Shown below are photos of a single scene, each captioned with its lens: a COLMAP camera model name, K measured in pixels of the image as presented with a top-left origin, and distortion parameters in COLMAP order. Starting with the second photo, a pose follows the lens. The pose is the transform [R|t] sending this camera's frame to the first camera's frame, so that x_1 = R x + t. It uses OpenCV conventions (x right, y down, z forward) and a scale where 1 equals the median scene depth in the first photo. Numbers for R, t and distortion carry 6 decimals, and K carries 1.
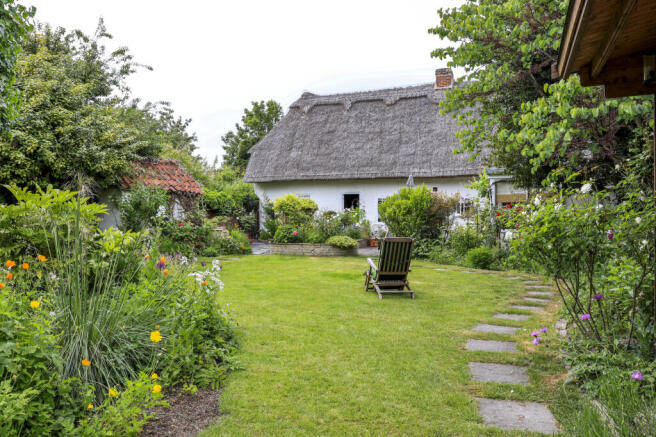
lens RADIAL K [[474.4, 0, 328.0], [0, 474.4, 218.4], [0, 0, 1]] dist [-0.002196, 0.000026]
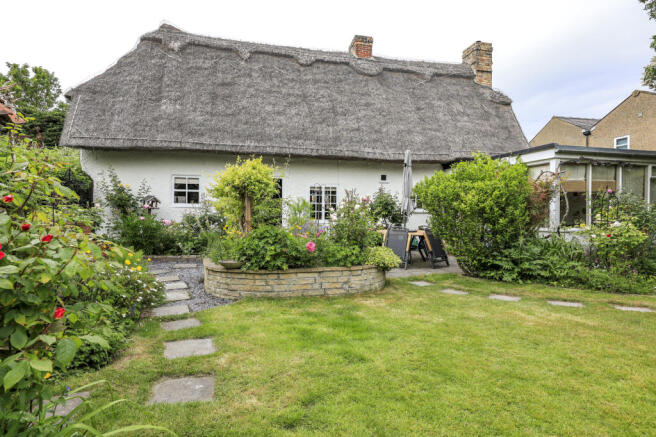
lens RADIAL K [[353.8, 0, 328.5], [0, 353.8, 220.5], [0, 0, 1]] dist [0.016371, -0.001098]
pose [[0.815846, -0.005287, 0.578245, -0.167842], [-0.002783, 0.999911, 0.013070, 0.002458], [-0.578263, -0.012272, 0.815758, 0.507003]]
